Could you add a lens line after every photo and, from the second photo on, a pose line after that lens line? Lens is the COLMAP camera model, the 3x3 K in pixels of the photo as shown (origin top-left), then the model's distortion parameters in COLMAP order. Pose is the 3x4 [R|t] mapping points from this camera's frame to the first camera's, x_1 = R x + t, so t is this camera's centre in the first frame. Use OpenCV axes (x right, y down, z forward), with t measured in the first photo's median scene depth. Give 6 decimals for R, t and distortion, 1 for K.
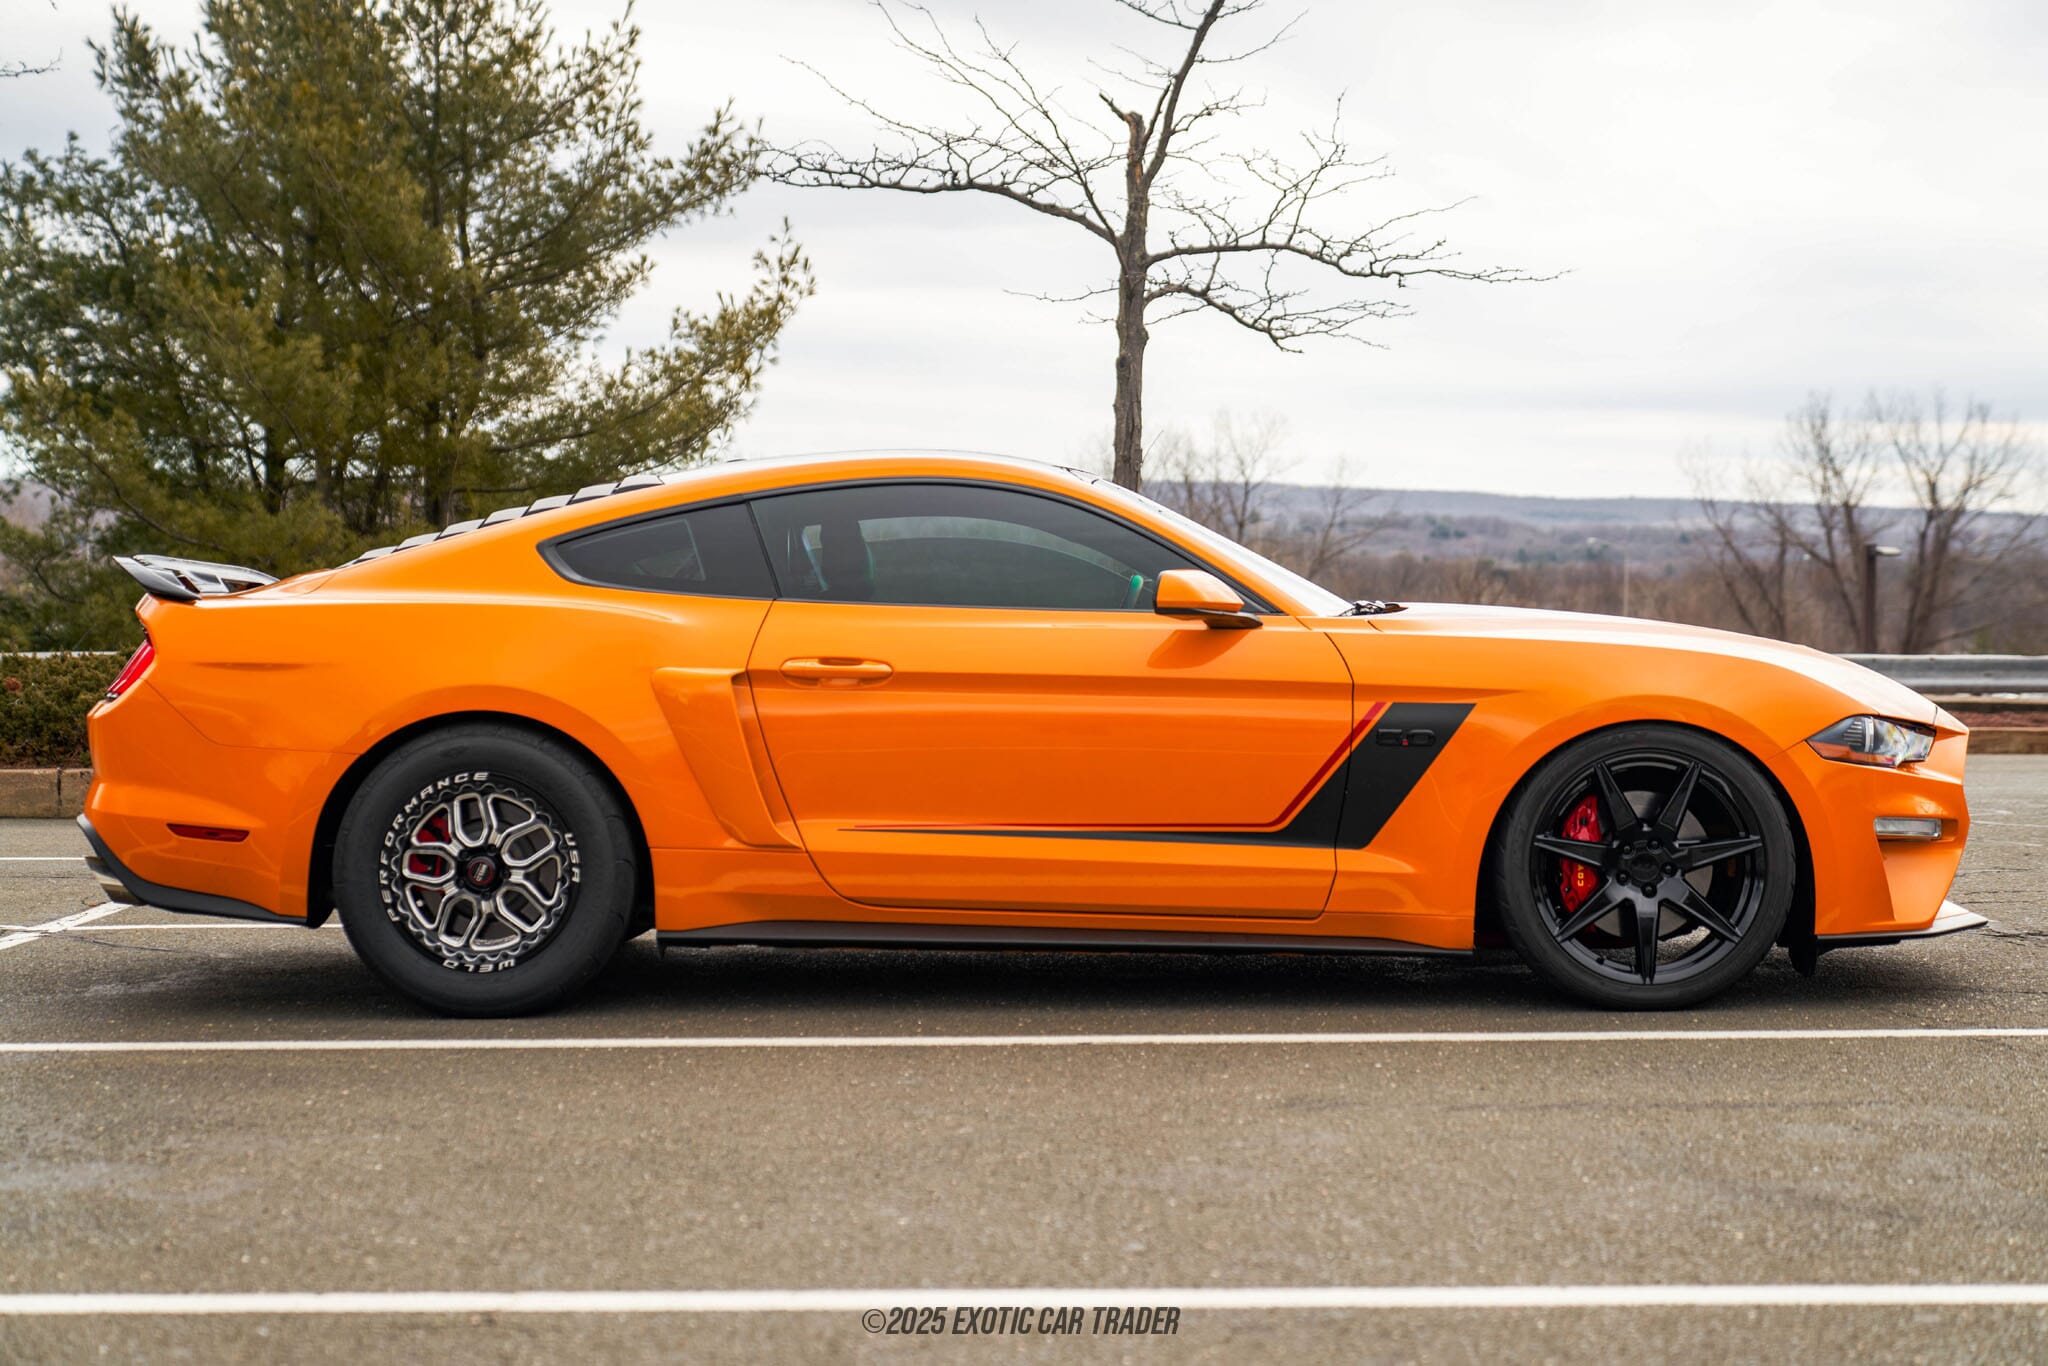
lens RADIAL K [[3468.9, 0, 1025.1], [0, 3468.9, 686.4], [0, 0, 1]] dist [0.018758, 0.000000]
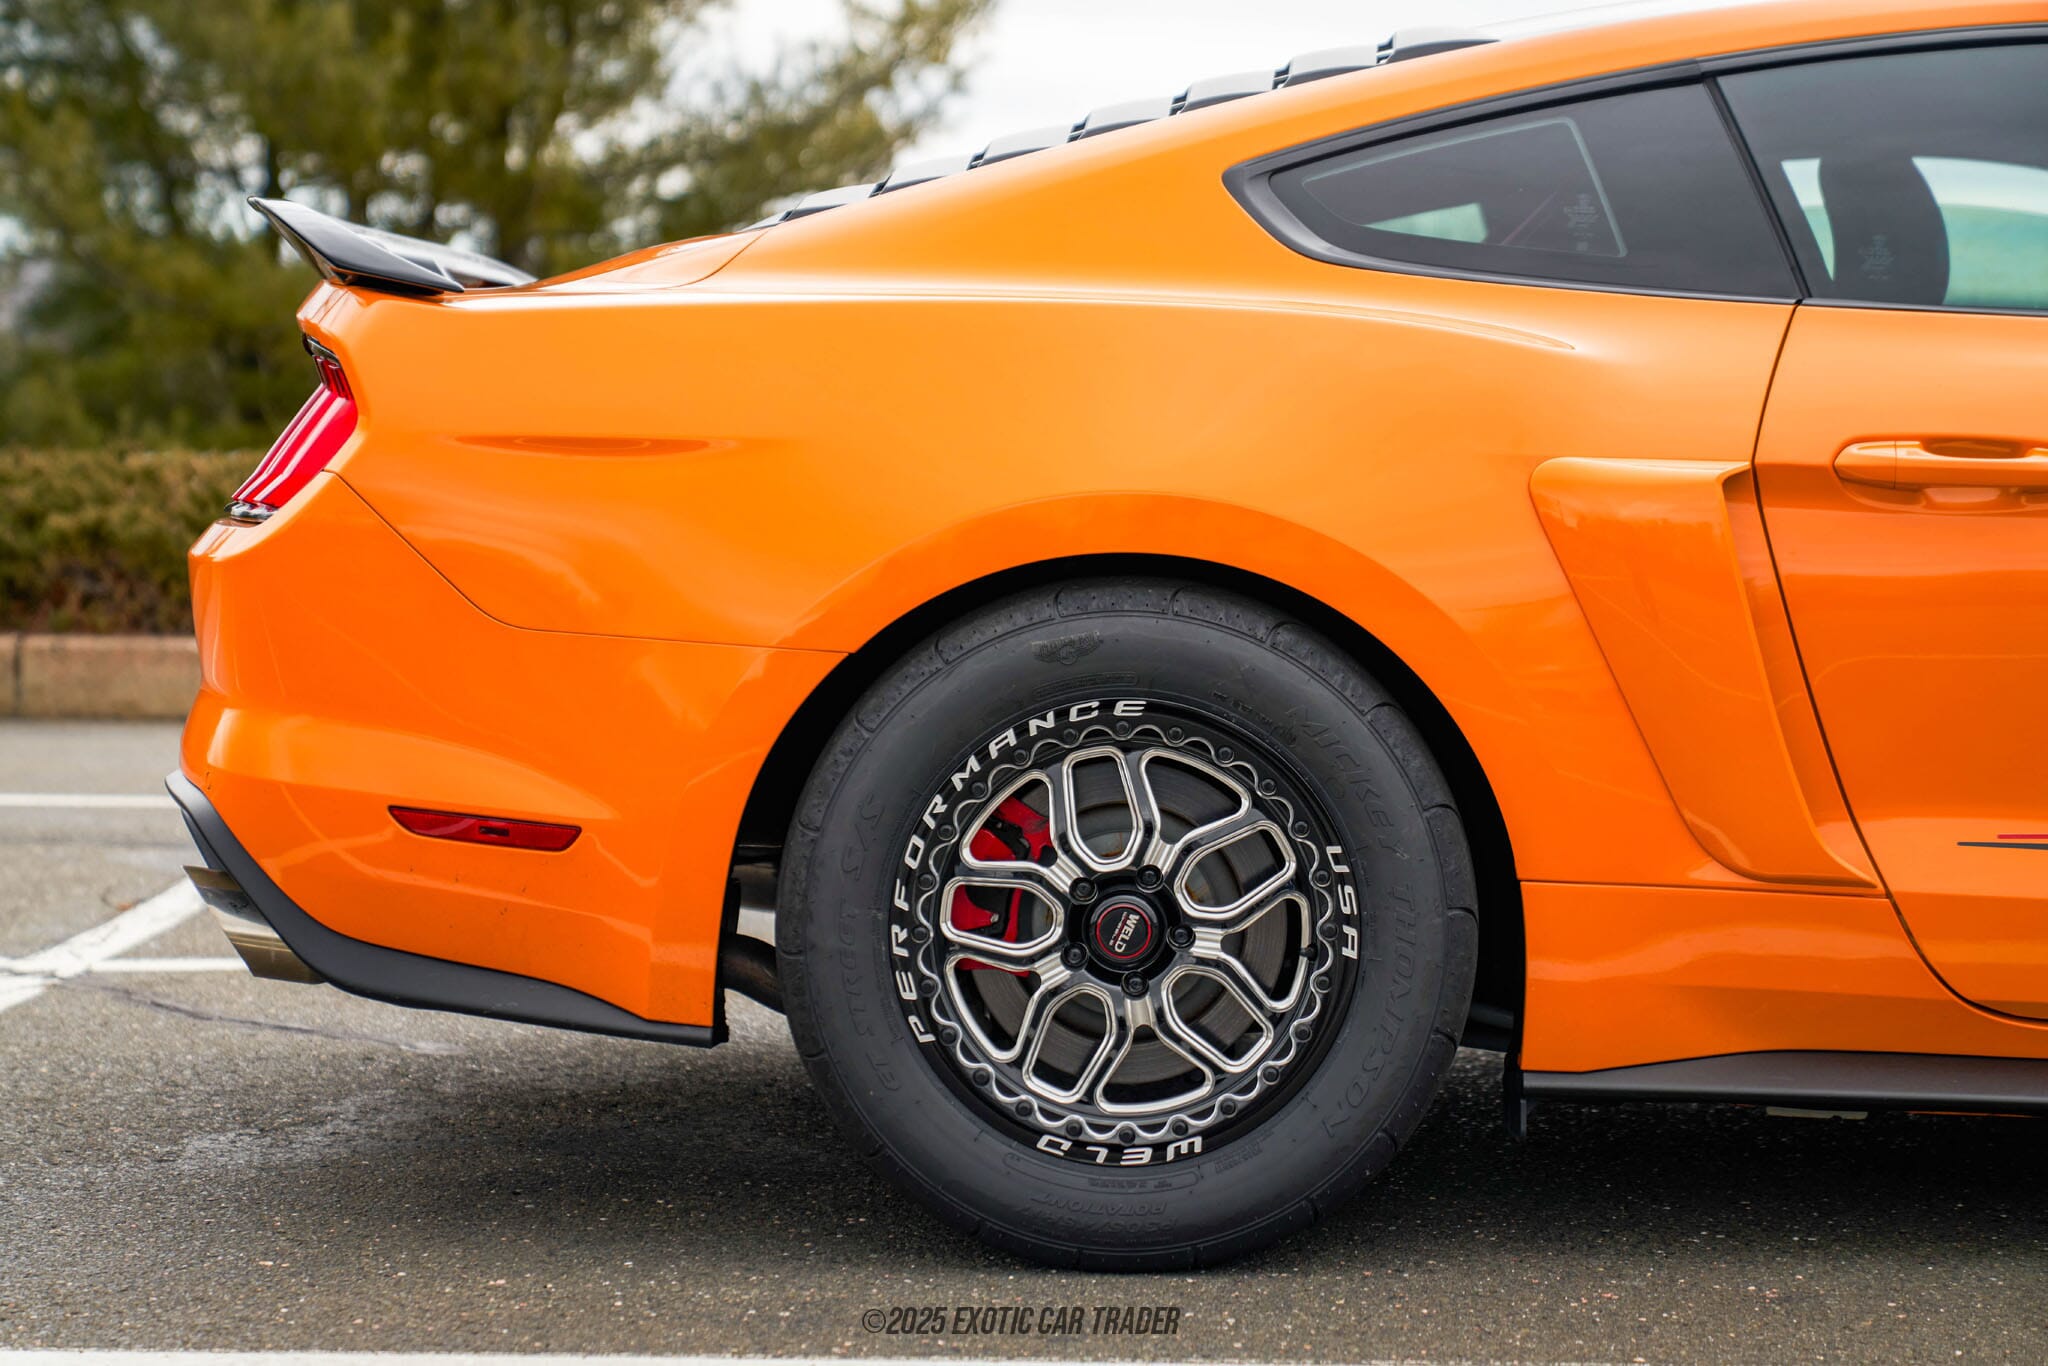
lens RADIAL K [[4501.6, 0, 1022.5], [0, 4501.6, 701.6], [0, 0, 1]] dist [-0.021849, 0.000000]
pose [[0.999232, 0.013010, -0.036950, -0.146833], [-0.011556, 0.999160, 0.039306, 0.003533], [0.037430, -0.038848, 0.998544, 0.440566]]
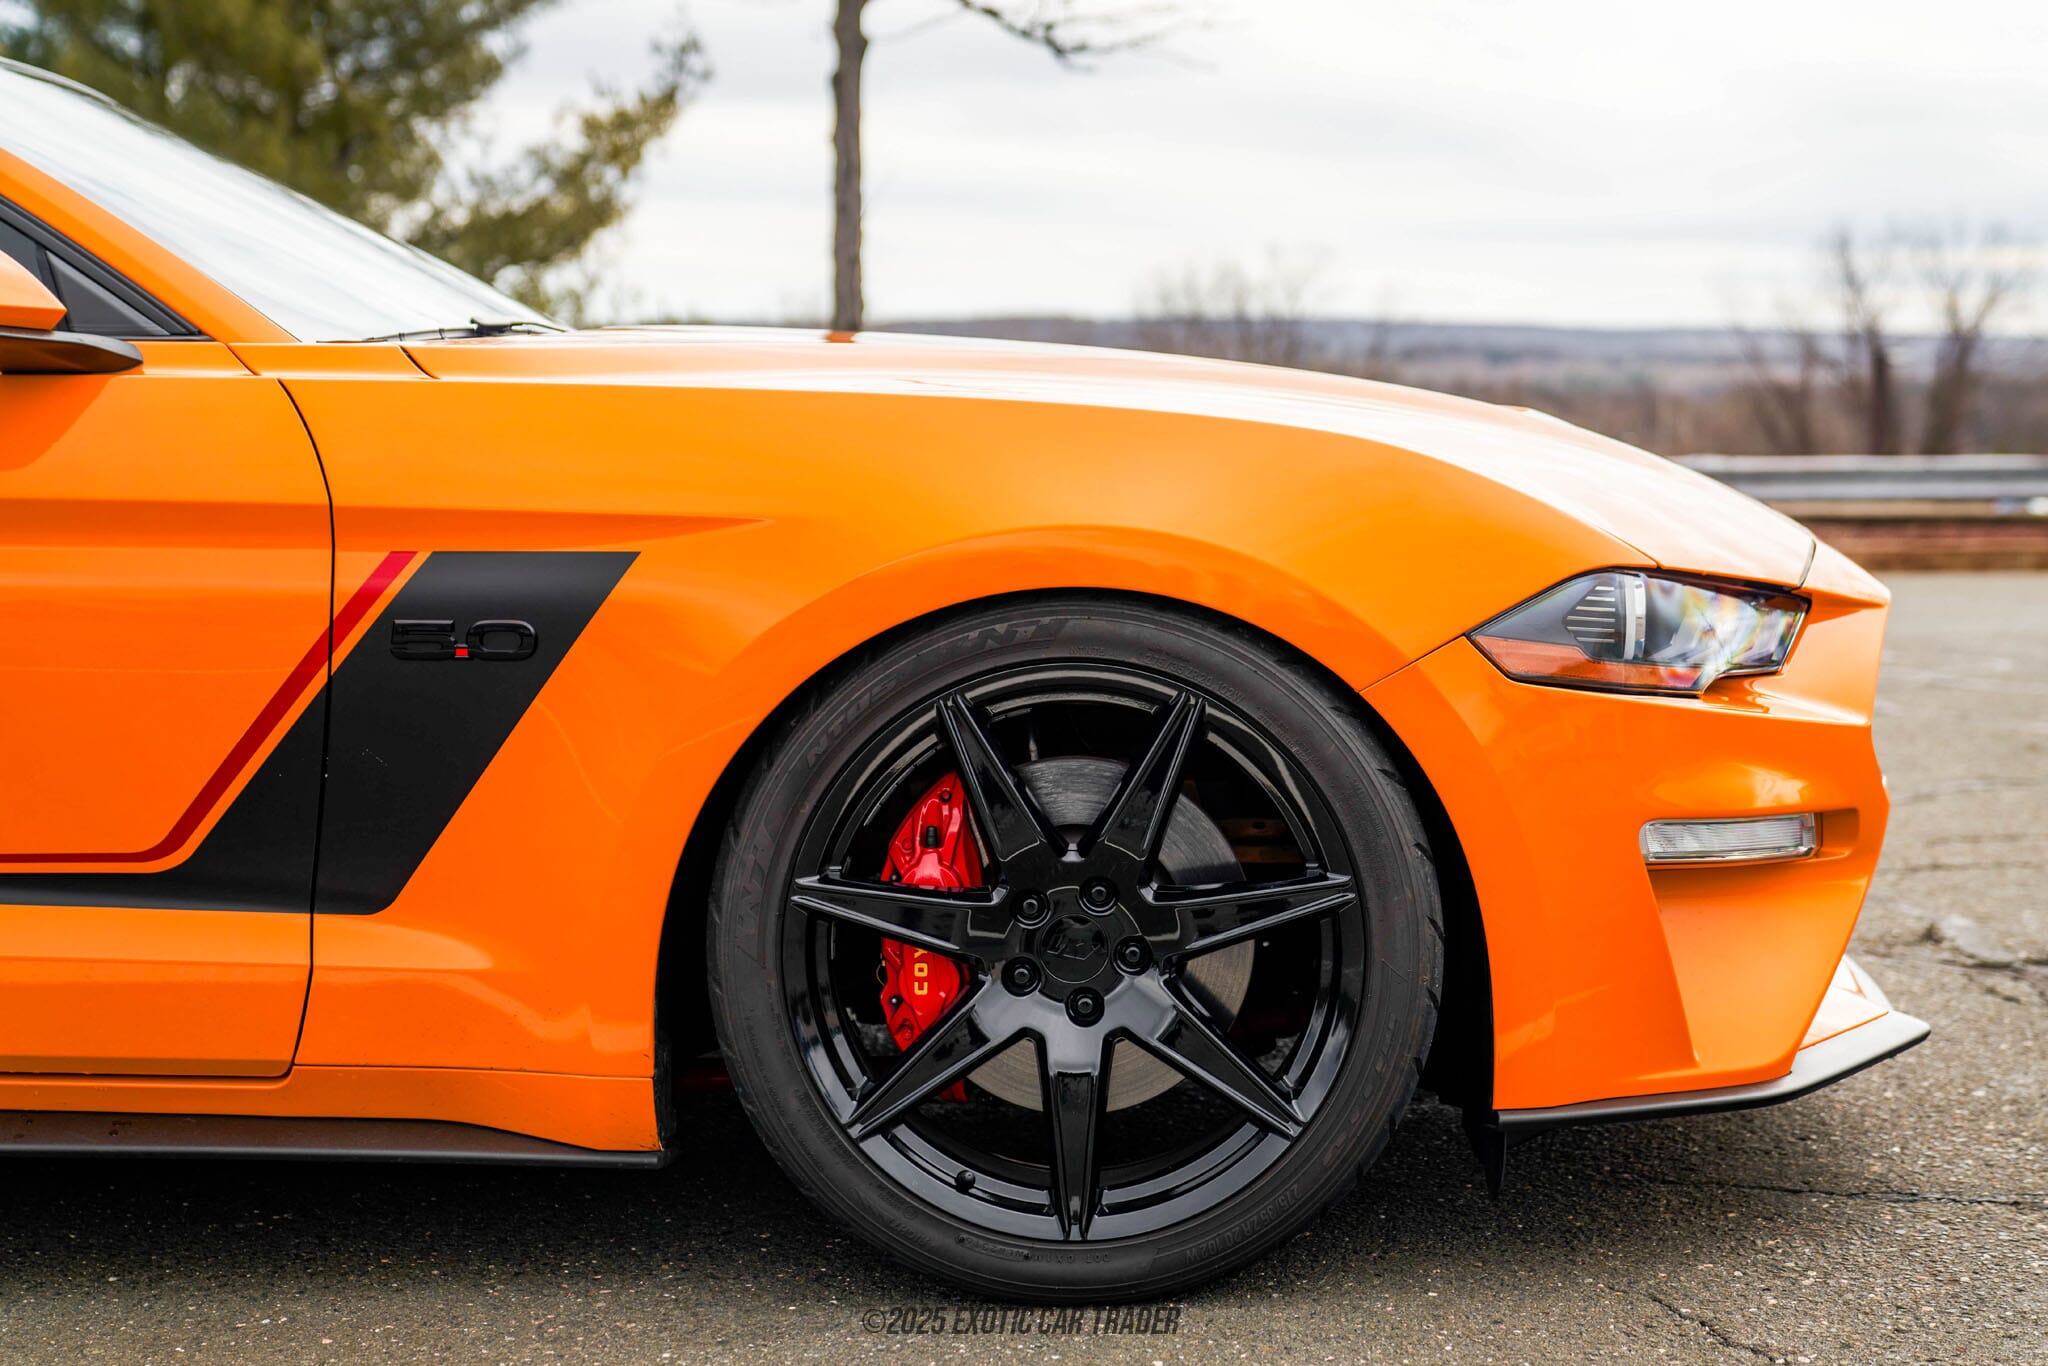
lens RADIAL K [[3294.9, 0, 1031.5], [0, 3294.9, 676.9], [0, 0, 1]] dist [-0.021972, 0.000000]
pose [[0.999806, -0.009290, -0.017357, 0.180930], [0.010164, 0.998648, 0.050970, 0.000468], [0.016860, -0.051136, 0.998549, 0.617903]]
